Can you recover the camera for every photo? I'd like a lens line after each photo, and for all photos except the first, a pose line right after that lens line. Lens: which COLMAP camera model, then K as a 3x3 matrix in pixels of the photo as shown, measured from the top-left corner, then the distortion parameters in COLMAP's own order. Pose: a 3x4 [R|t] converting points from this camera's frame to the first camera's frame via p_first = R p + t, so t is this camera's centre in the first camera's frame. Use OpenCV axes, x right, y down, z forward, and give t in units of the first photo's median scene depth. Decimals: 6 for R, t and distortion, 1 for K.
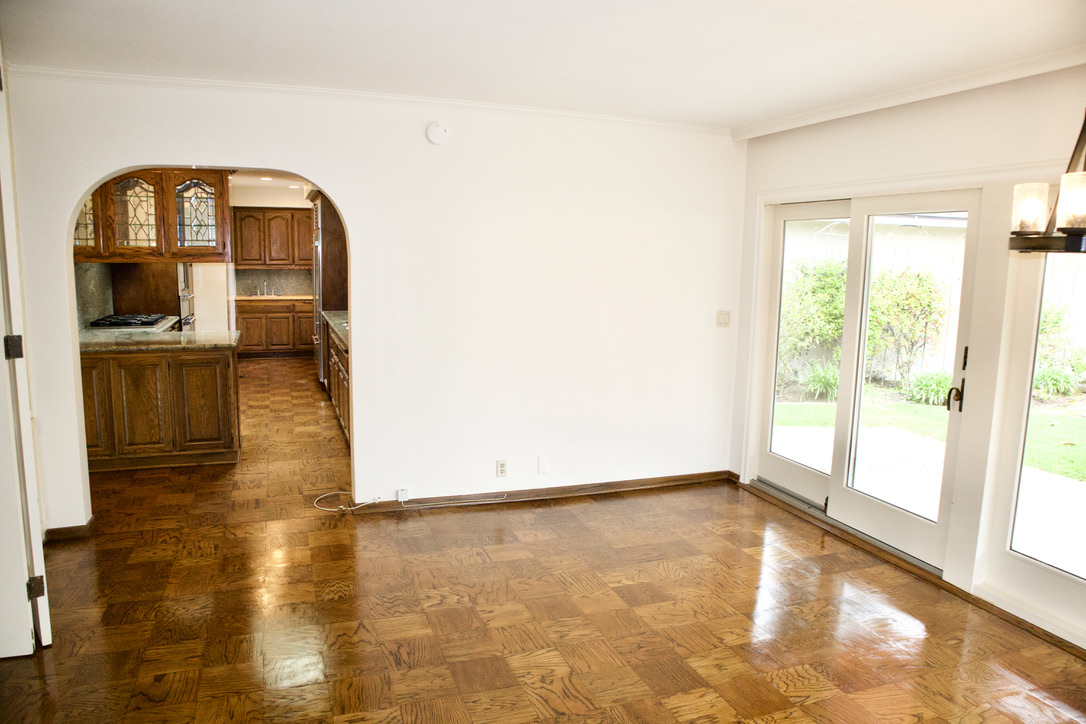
lens RADIAL K [[779.3, 0, 546.3], [0, 779.3, 359.2], [0, 0, 1]] dist [-0.048193, 0.004093]
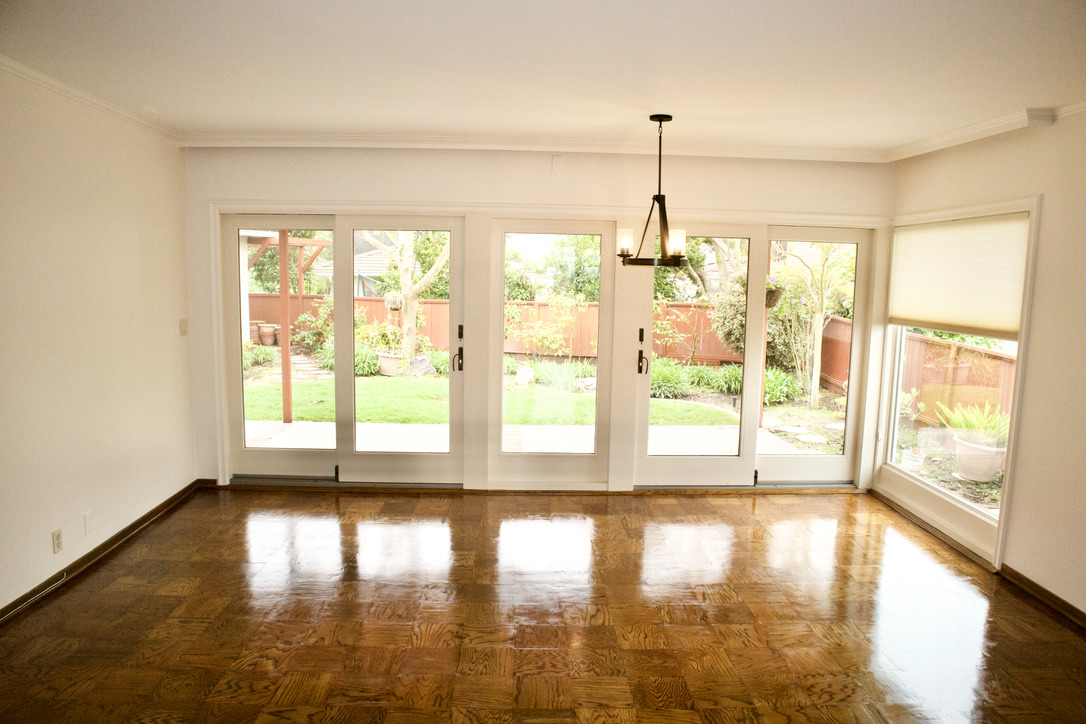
lens RADIAL K [[779.3, 0, 538.3], [0, 779.3, 366.4], [0, 0, 1]] dist [-0.048193, 0.004093]
pose [[0.317910, -0.130460, 0.939103, -0.551089], [0.115456, 0.988444, 0.098229, -0.047088], [-0.941065, 0.077197, 0.329298, 0.265526]]
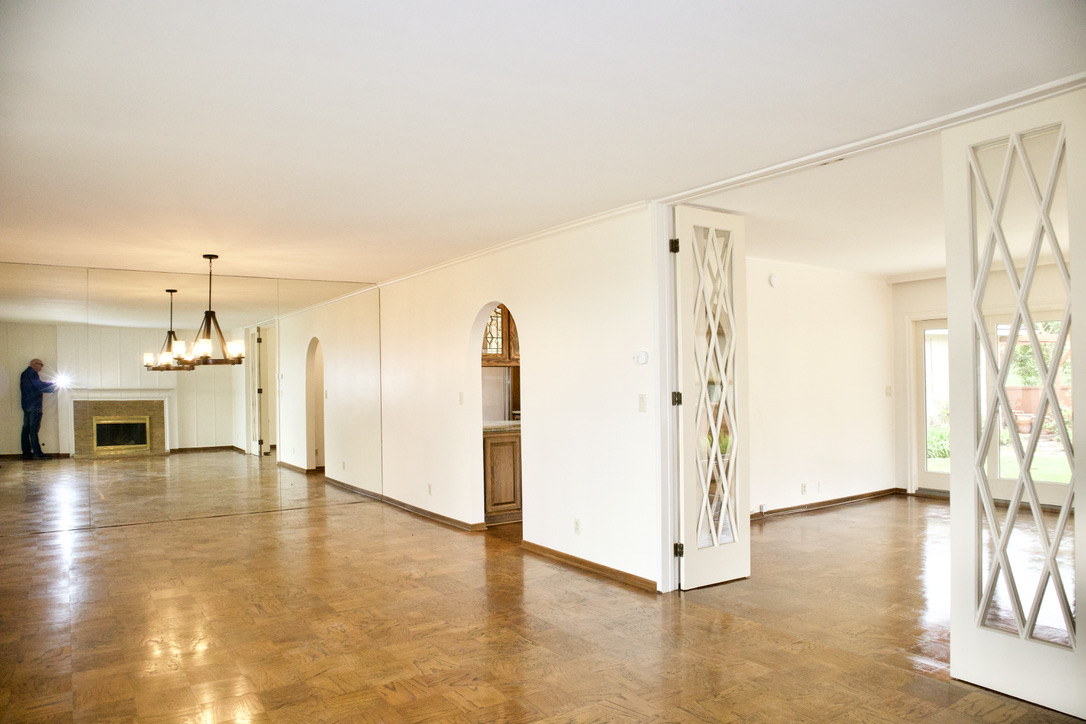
lens RADIAL K [[779.3, 0, 542.9], [0, 779.3, 360.0], [0, 0, 1]] dist [-0.048193, 0.004093]
pose [[0.960684, -0.019911, 0.276930, -0.909853], [0.060301, 0.988579, -0.138111, 0.062816], [-0.271017, 0.149380, 0.950913, -0.341693]]
